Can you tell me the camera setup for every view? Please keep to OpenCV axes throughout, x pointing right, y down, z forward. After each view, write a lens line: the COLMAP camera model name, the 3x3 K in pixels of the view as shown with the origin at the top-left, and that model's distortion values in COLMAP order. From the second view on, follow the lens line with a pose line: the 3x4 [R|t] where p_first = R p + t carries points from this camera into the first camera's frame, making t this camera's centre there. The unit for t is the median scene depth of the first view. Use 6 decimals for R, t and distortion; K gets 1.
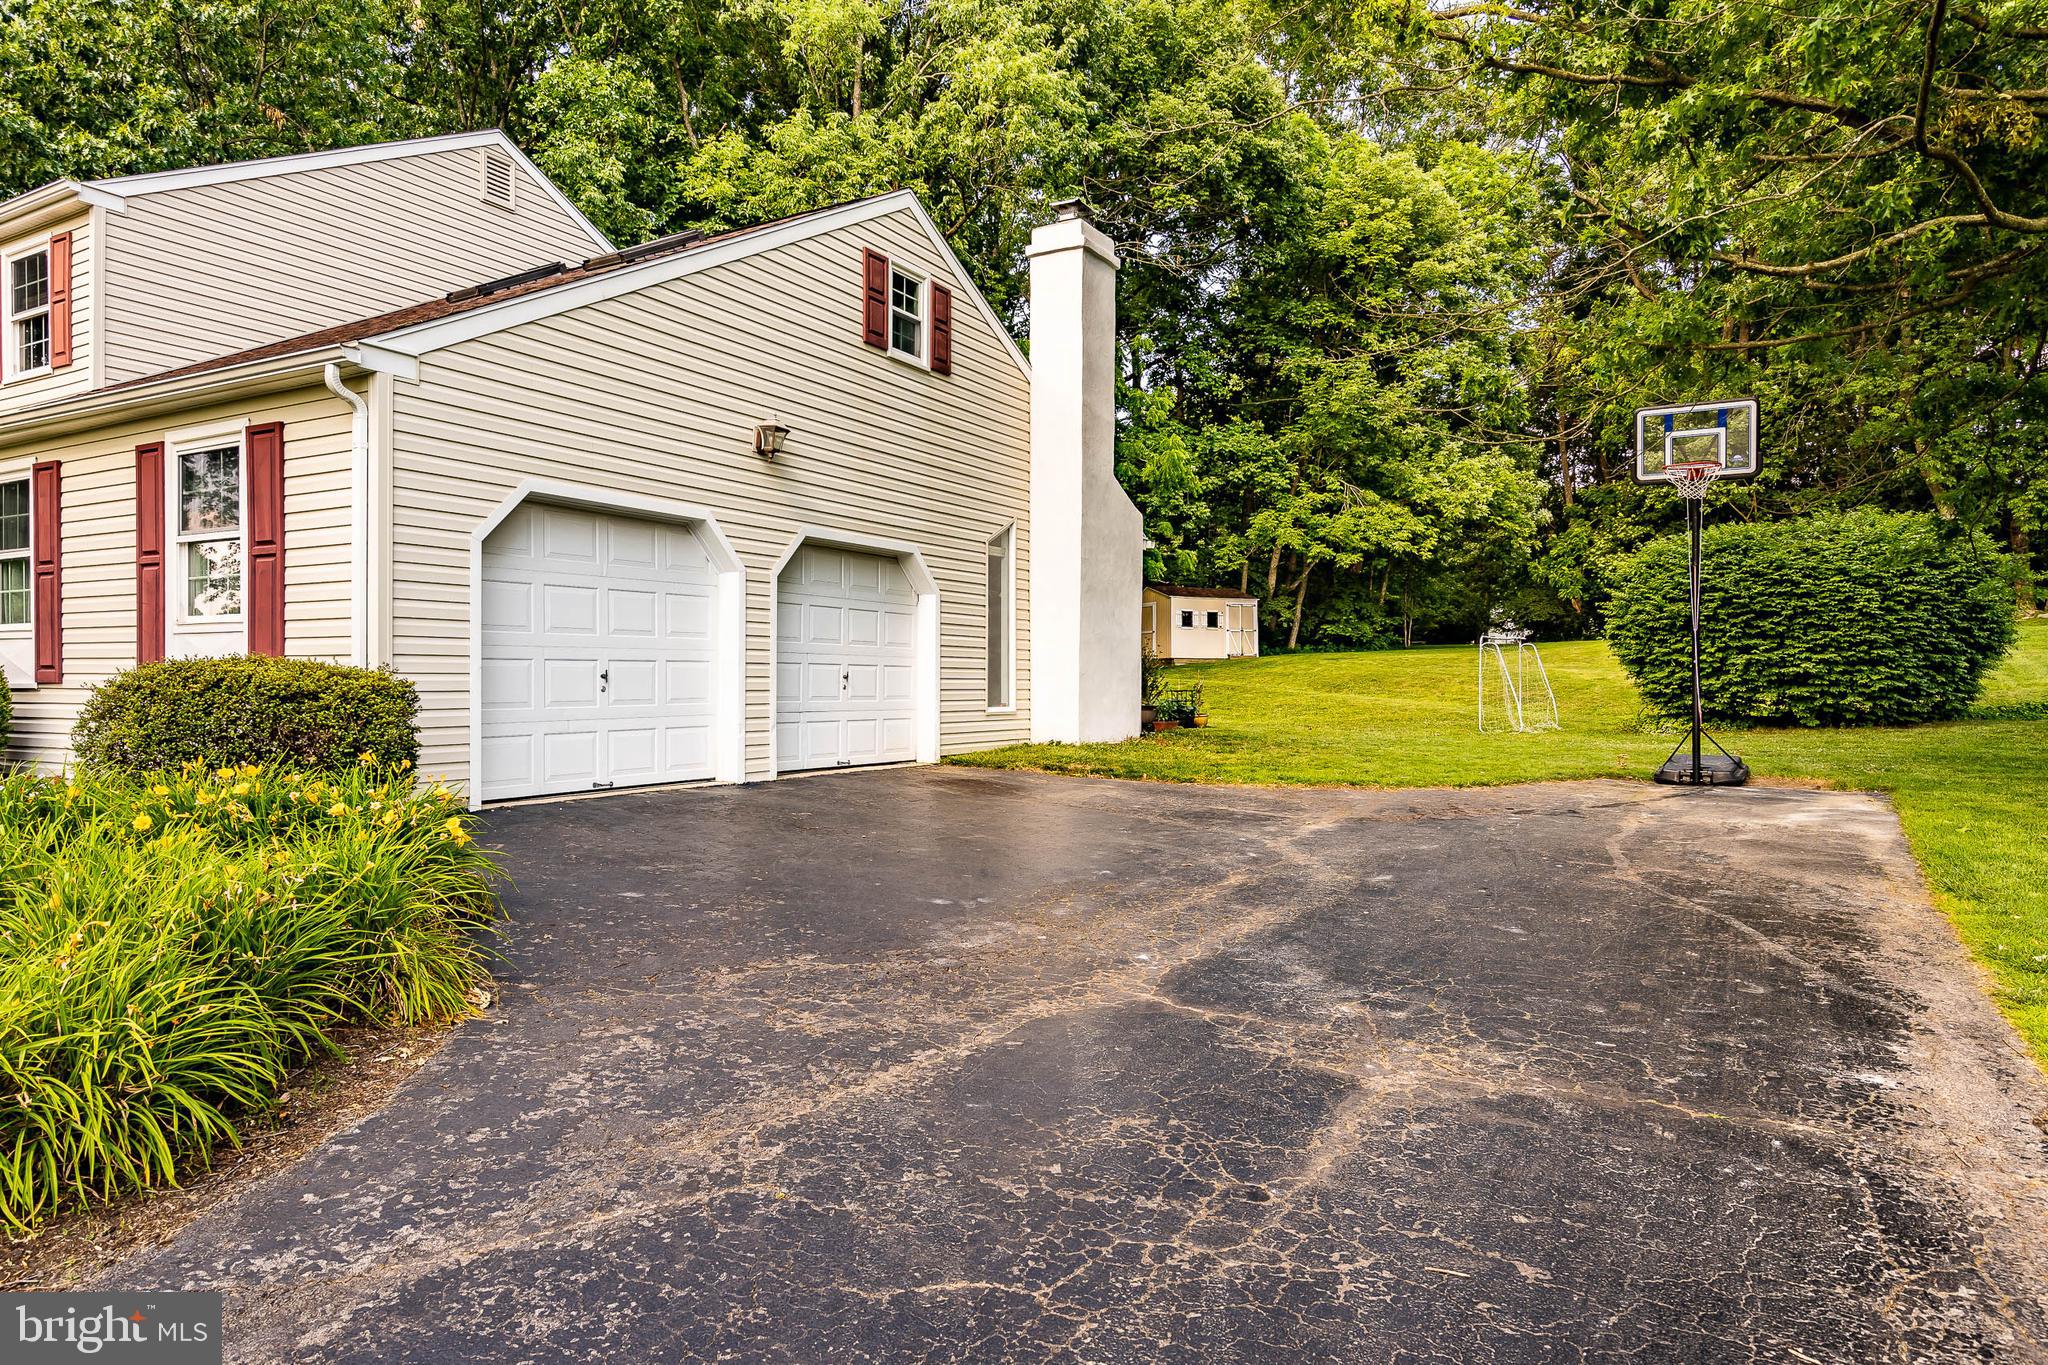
lens RADIAL K [[1219.6, 0, 1024.0], [0, 1219.6, 682.5], [0, 0, 1]] dist [-0.002199, 0.002671]
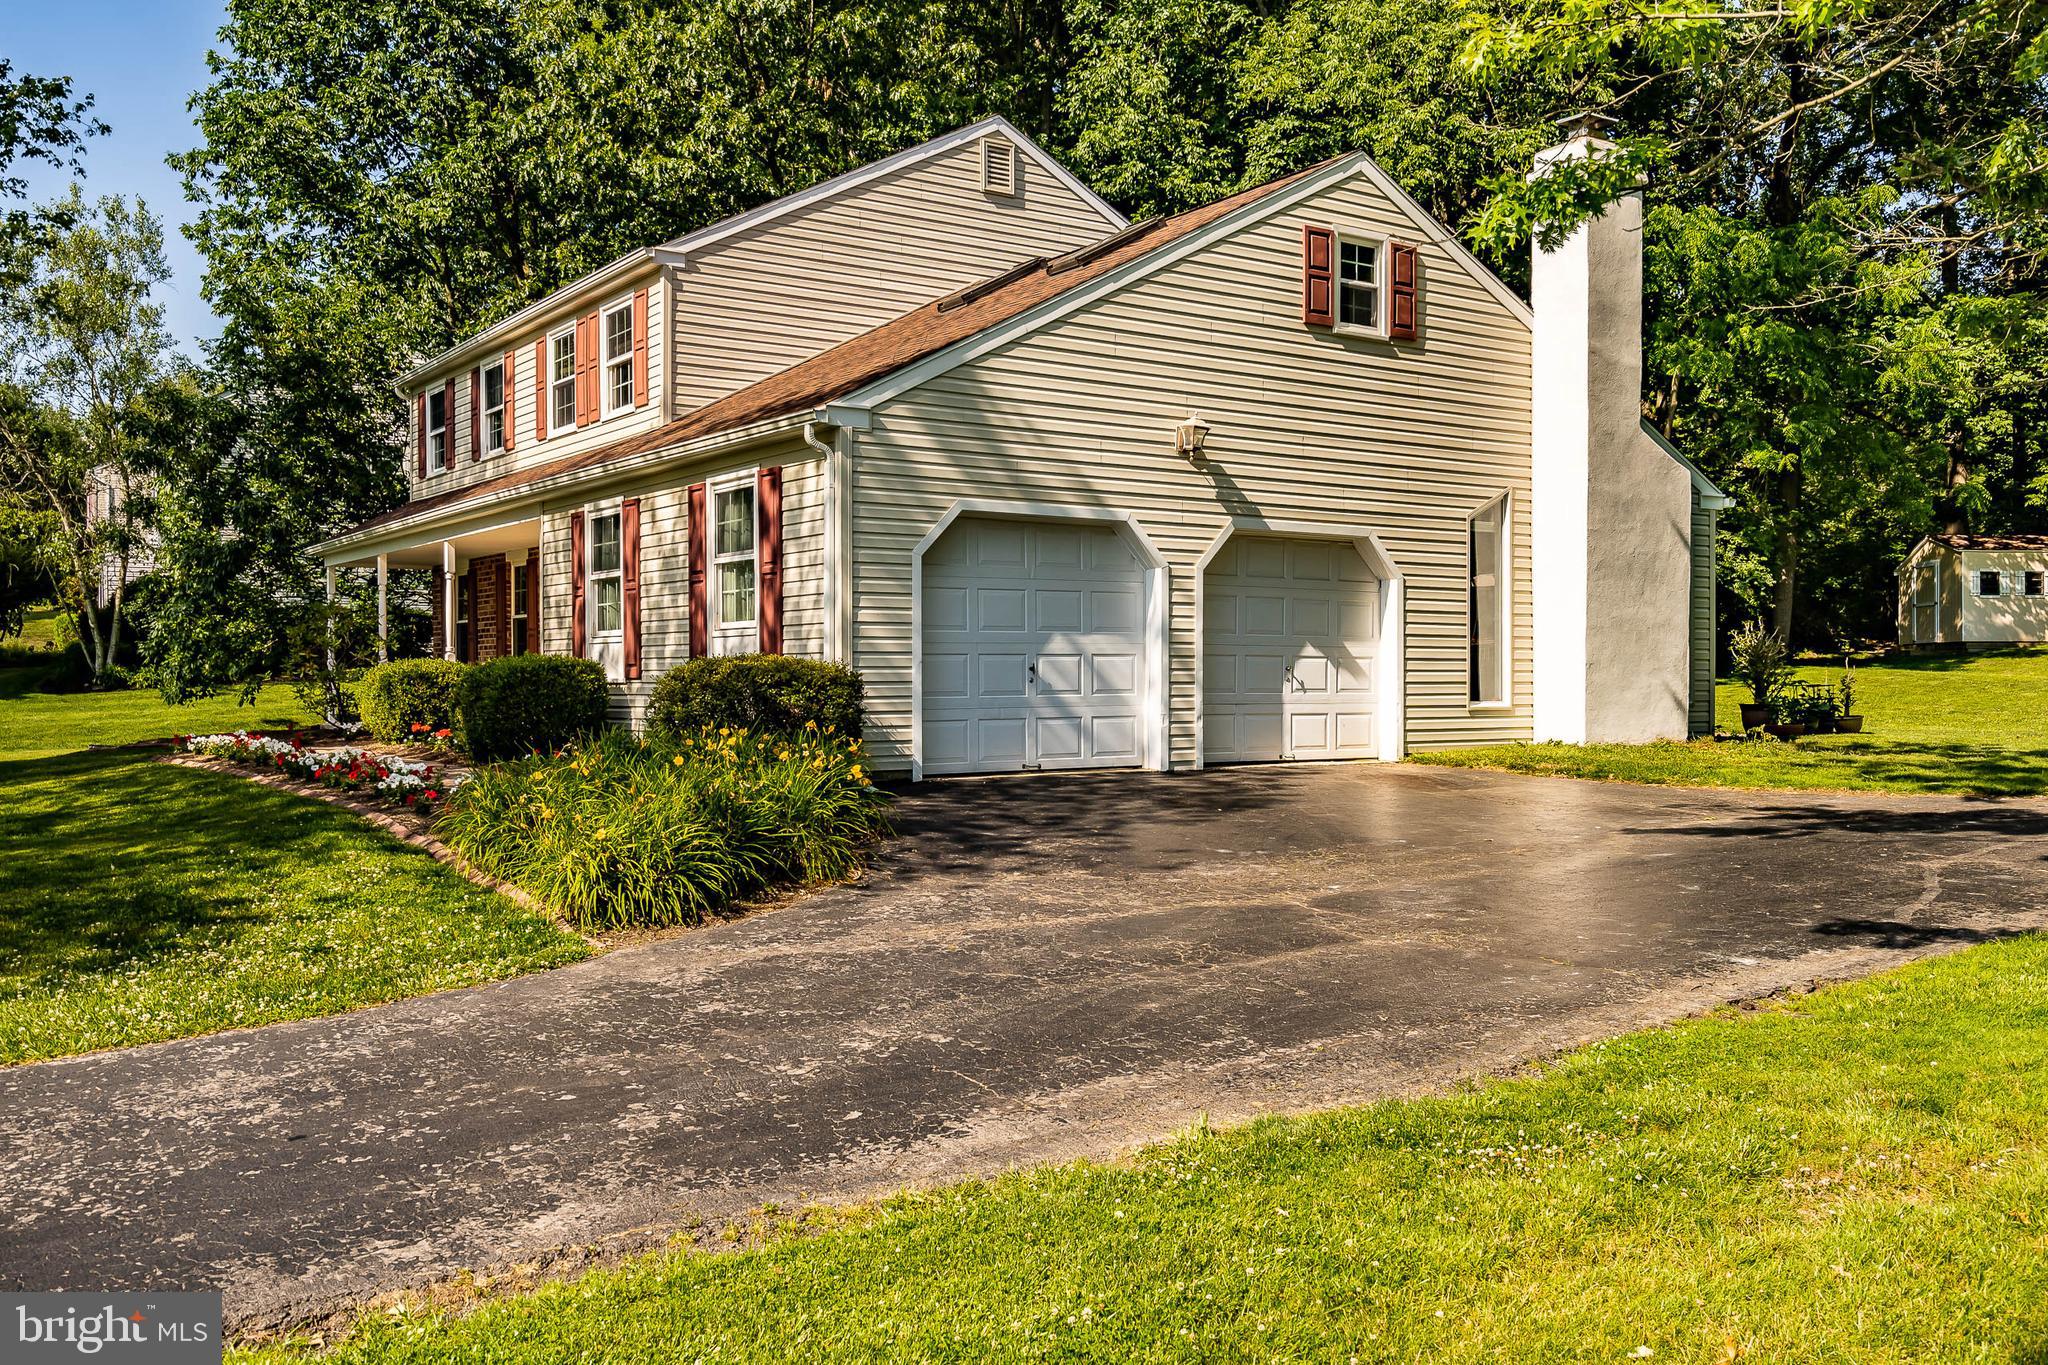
lens RADIAL K [[1731.8, 0, 1024.0], [0, 1731.8, 682.5], [0, 0, 1]] dist [-0.010221, -0.008722]
pose [[0.898614, -0.004460, -0.438718, 0.259674], [0.003941, 0.999990, -0.002092, 0.008080], [0.438723, 0.000151, 0.898622, -0.320516]]
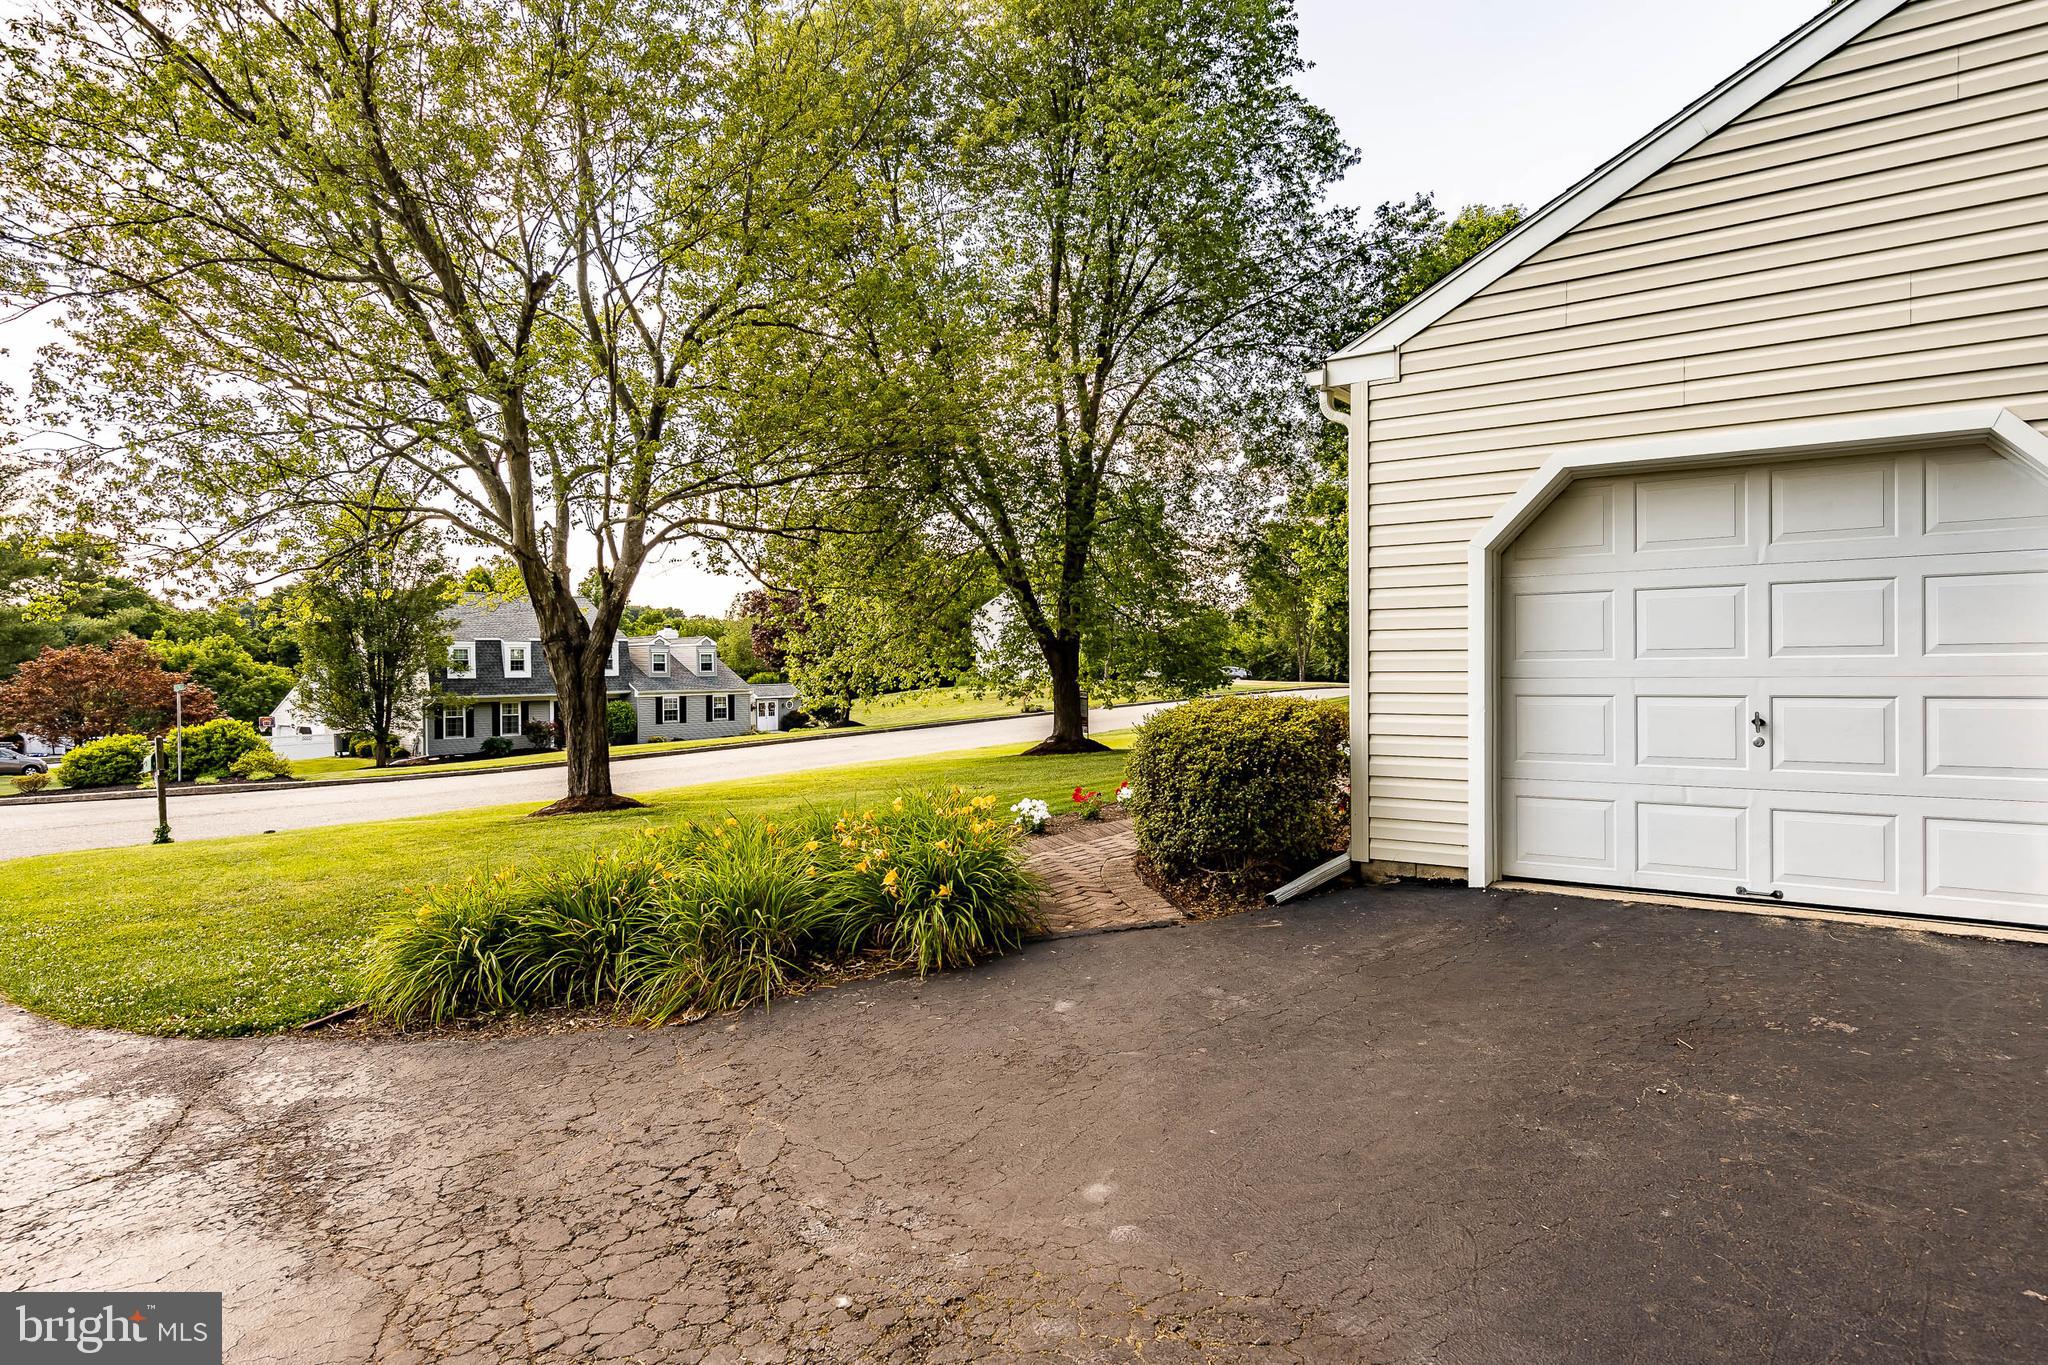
lens RADIAL K [[1219.6, 0, 1024.0], [0, 1219.6, 682.5], [0, 0, 1]] dist [-0.002199, 0.002671]
pose [[-0.110790, 0.014164, -0.993743, 0.249497], [0.004695, 0.999895, 0.013728, -0.027575], [0.993833, -0.003145, -0.110845, 0.524210]]
